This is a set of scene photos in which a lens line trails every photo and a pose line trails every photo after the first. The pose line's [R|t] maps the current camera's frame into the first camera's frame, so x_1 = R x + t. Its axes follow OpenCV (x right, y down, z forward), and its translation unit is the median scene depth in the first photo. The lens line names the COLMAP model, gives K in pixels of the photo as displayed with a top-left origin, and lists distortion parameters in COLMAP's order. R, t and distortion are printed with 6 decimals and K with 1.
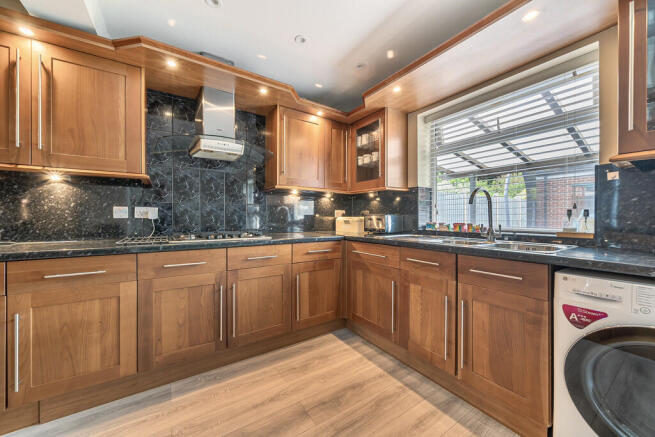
lens RADIAL K [[243.3, 0, 326.2], [0, 243.3, 218.4], [0, 0, 1]] dist [-0.000652, -0.000078]
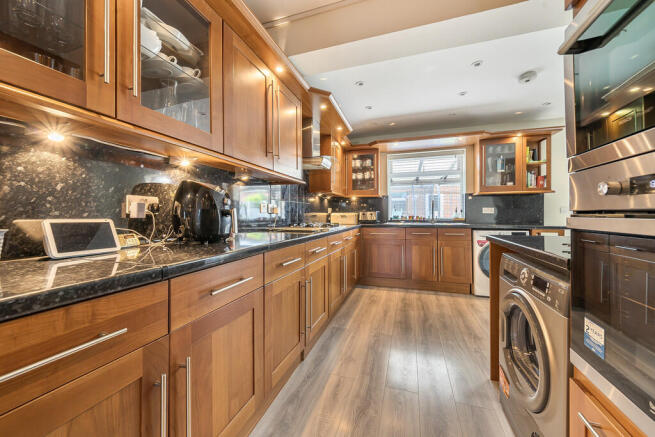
lens RADIAL K [[243.3, 0, 328.3], [0, 243.3, 214.4], [0, 0, 1]] dist [-0.000652, -0.000078]
pose [[0.782623, -0.001993, 0.622492, -1.433804], [0.008163, 0.999942, -0.007062, 0.020076], [-0.622442, 0.010609, 0.782594, -0.140467]]
